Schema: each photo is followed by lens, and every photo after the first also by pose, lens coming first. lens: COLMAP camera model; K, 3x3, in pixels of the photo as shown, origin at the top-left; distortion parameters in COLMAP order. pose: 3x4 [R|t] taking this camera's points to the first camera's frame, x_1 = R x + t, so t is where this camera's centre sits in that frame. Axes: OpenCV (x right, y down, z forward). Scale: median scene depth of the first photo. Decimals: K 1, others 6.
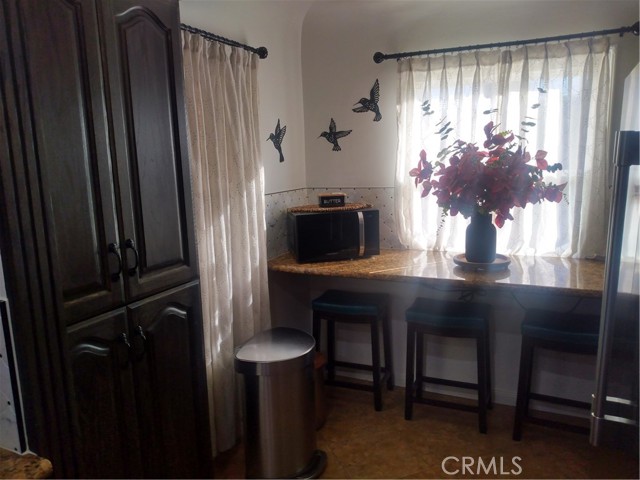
lens RADIAL K [[494.9, 0, 320.9], [0, 494.9, 240.9], [0, 0, 1]] dist [0.055139, -0.088128]
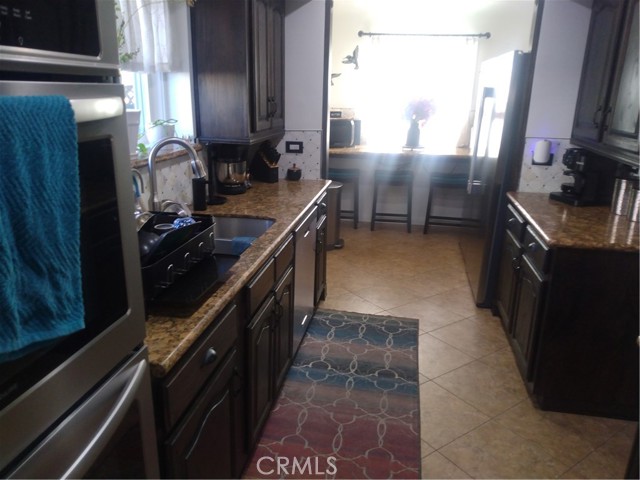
lens RADIAL K [[494.9, 0, 322.5], [0, 494.9, 240.9], [0, 0, 1]] dist [0.055139, -0.088128]
pose [[0.961258, -0.032810, 0.273691, -0.553900], [-0.004100, 0.991079, 0.133210, 0.141553], [-0.275620, -0.129171, 0.952548, -0.809003]]
